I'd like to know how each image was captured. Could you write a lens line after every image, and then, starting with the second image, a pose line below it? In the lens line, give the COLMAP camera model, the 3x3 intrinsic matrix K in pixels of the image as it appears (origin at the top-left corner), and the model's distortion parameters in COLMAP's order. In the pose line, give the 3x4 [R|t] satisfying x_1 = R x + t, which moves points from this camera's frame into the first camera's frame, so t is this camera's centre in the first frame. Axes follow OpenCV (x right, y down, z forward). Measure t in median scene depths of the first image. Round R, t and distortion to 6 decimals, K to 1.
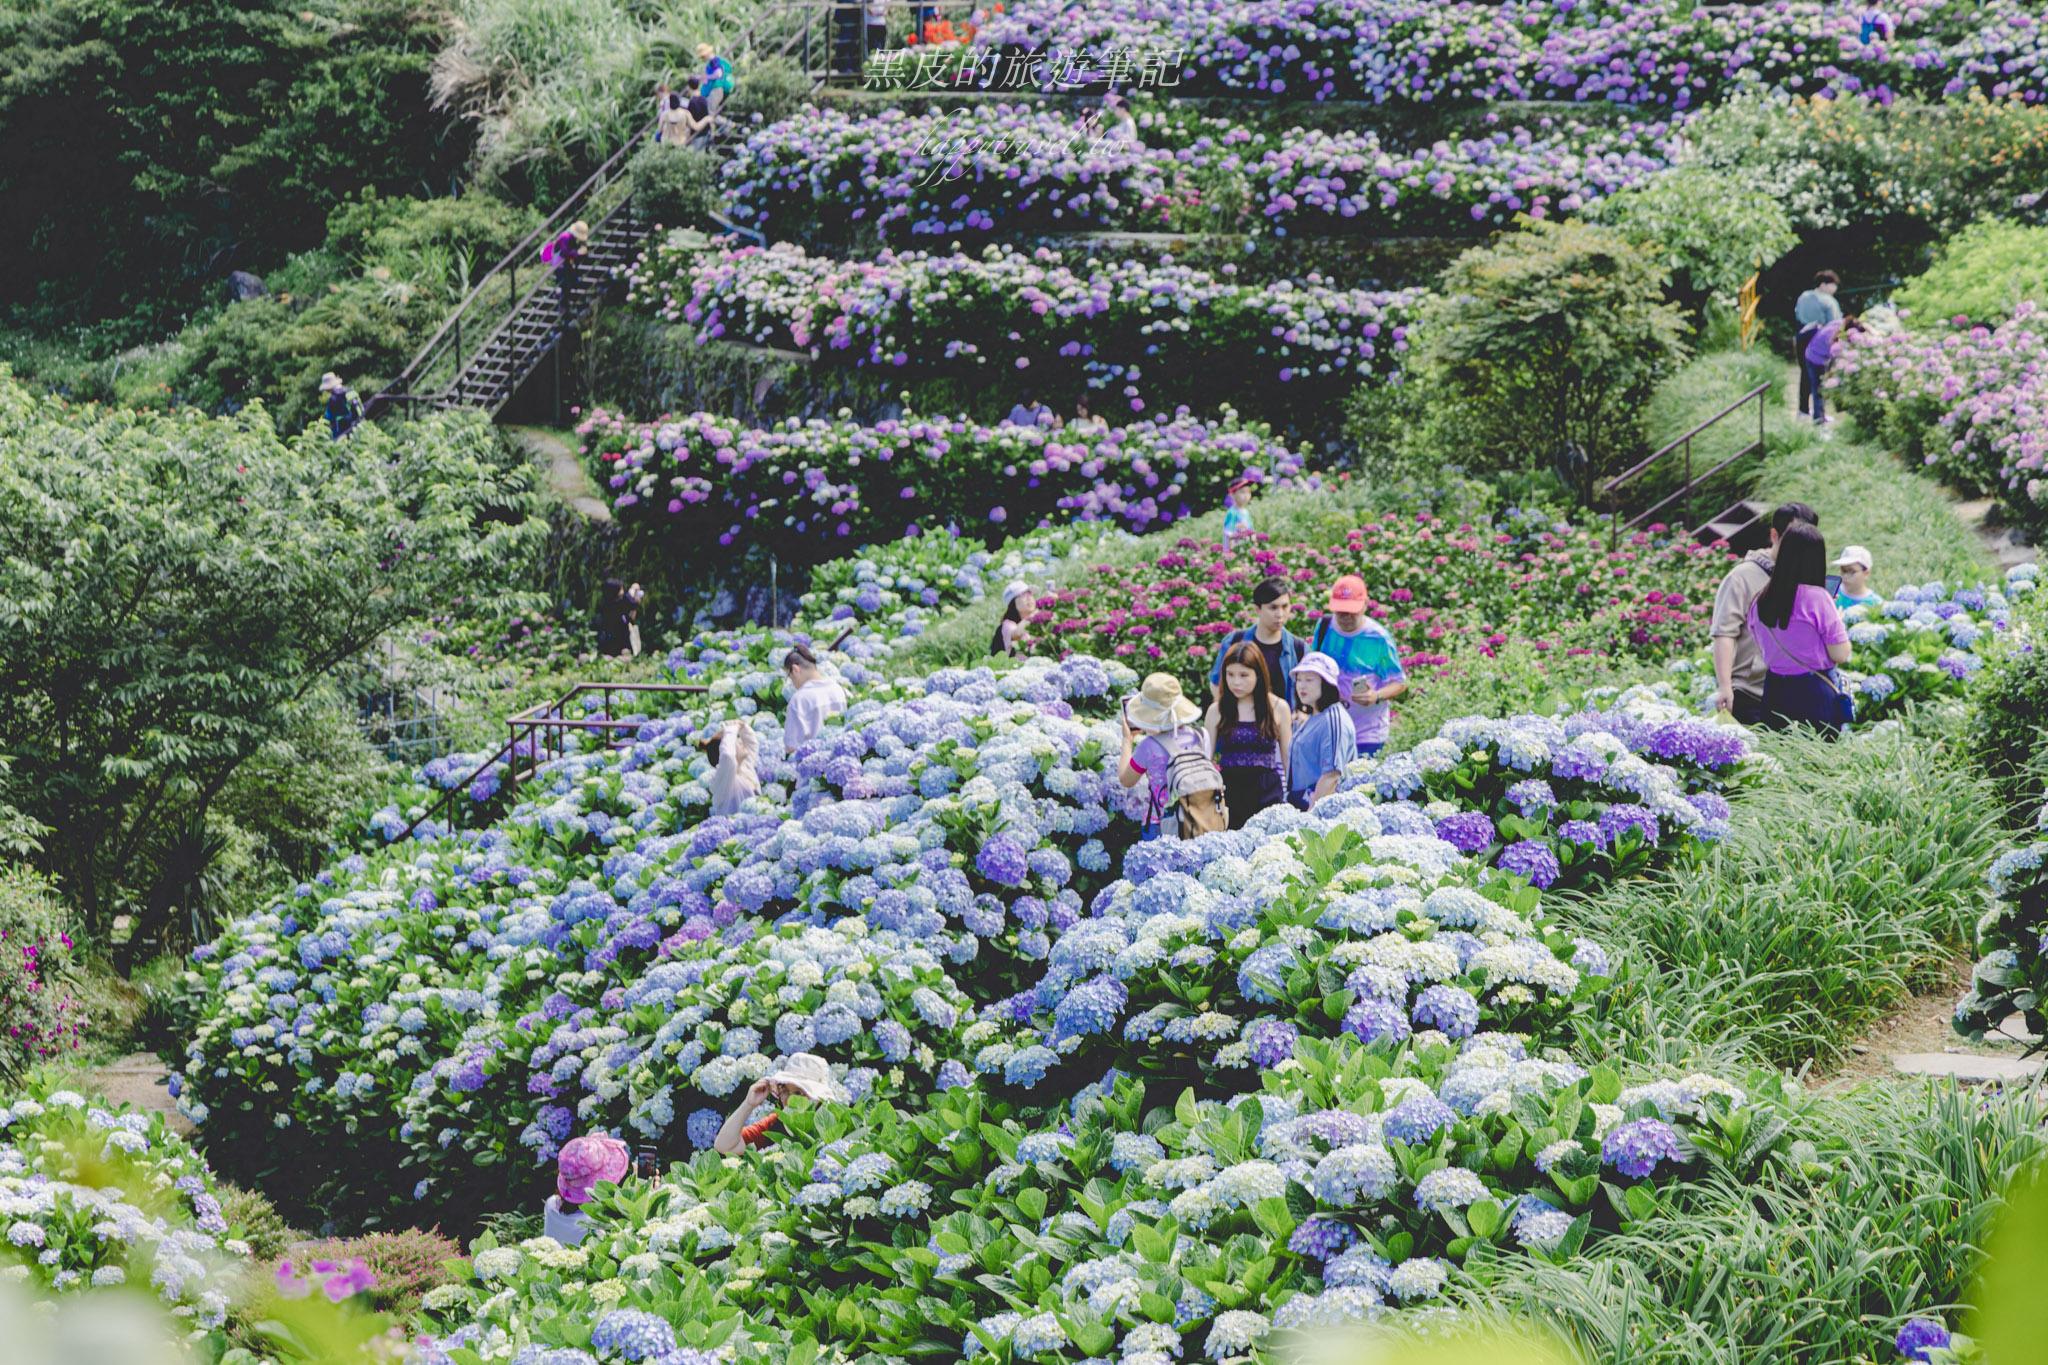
lens RADIAL K [[5603.2, 0, 1023.8], [0, 5603.2, 682.6], [0, 0, 1]] dist [0.061839, 0.000000]
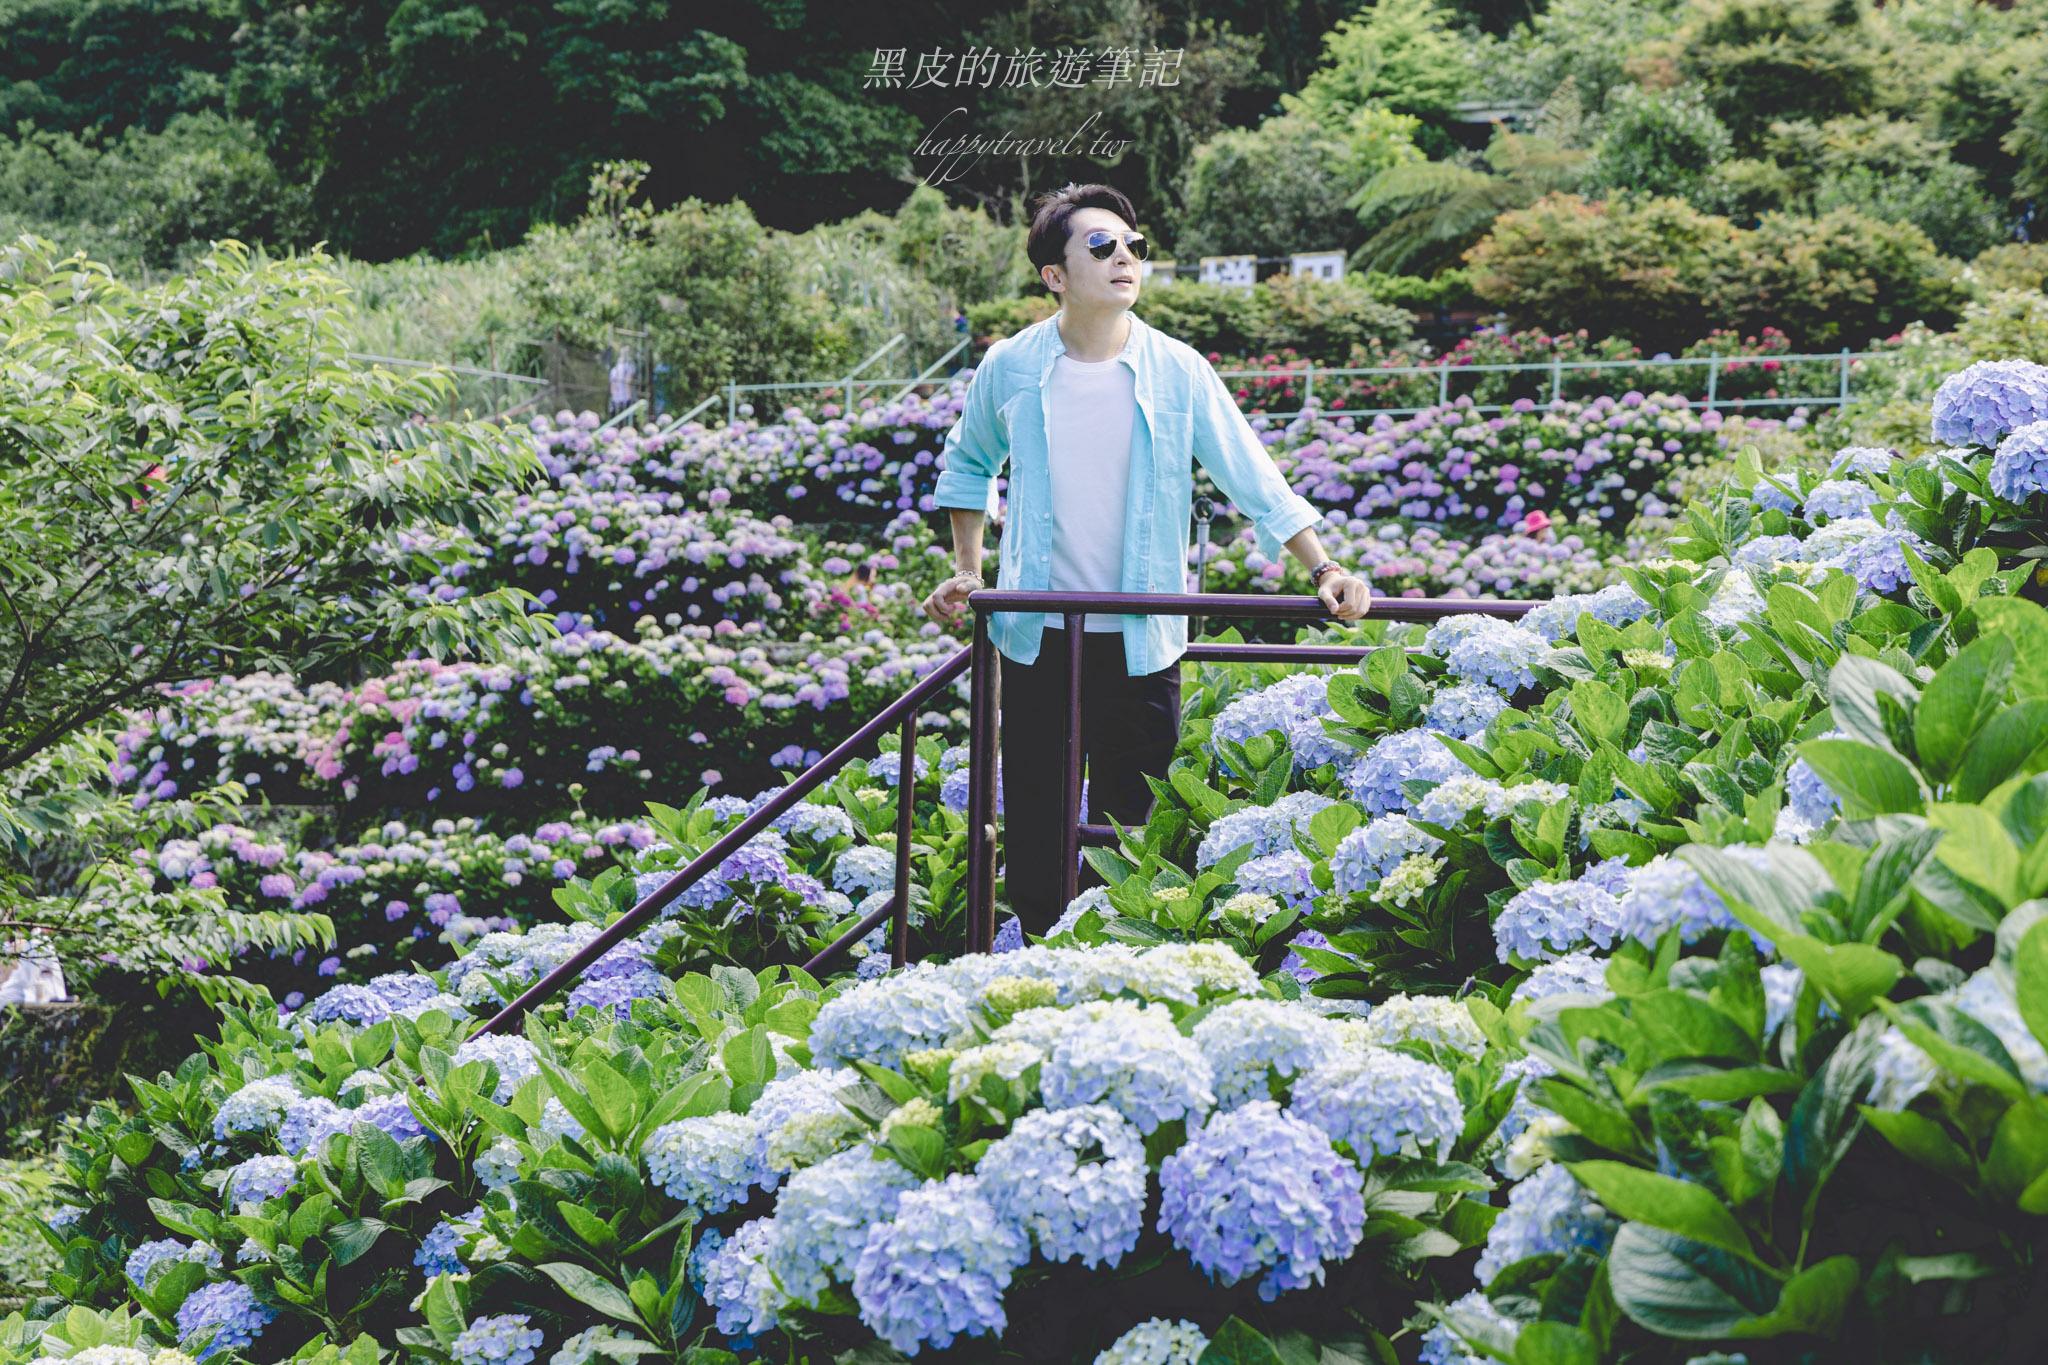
lens RADIAL K [[4852.2, 0, 1024.9], [0, 4852.2, 682.6], [0, 0, 1]] dist [0.030045, 0.000000]
pose [[0.979202, 0.032408, 0.200283, -0.072377], [0.002680, 0.985008, -0.172489, 0.027524], [-0.202870, 0.169439, 0.964435, 0.411410]]
